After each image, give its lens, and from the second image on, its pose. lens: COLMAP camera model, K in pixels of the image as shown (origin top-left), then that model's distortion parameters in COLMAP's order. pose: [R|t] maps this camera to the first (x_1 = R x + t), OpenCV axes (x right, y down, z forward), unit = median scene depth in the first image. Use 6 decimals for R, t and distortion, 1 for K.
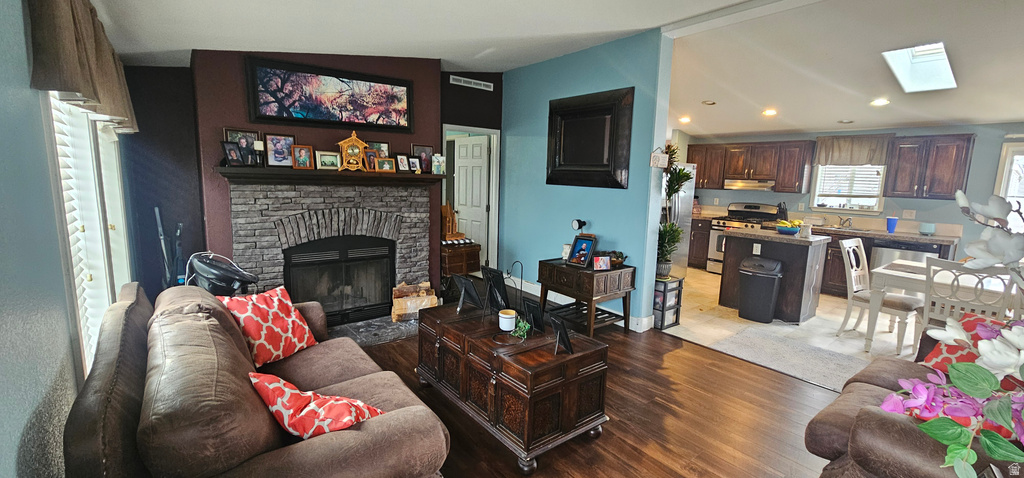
lens RADIAL K [[418.8, 0, 513.1], [0, 418.8, 233.3], [0, 0, 1]] dist [-0.001589, 0.000427]
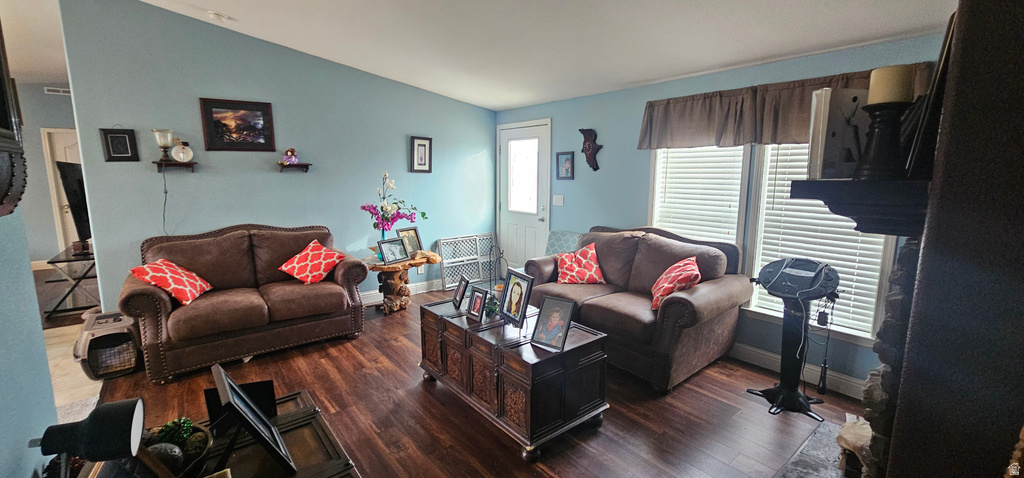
lens RADIAL K [[418.8, 0, 513.1], [0, 418.8, 233.3], [0, 0, 1]] dist [-0.001589, 0.000427]
pose [[-0.999508, -0.030518, -0.007177, -0.014820], [-0.031300, 0.958424, 0.283626, -0.136762], [-0.001777, 0.283711, -0.958908, 0.979240]]
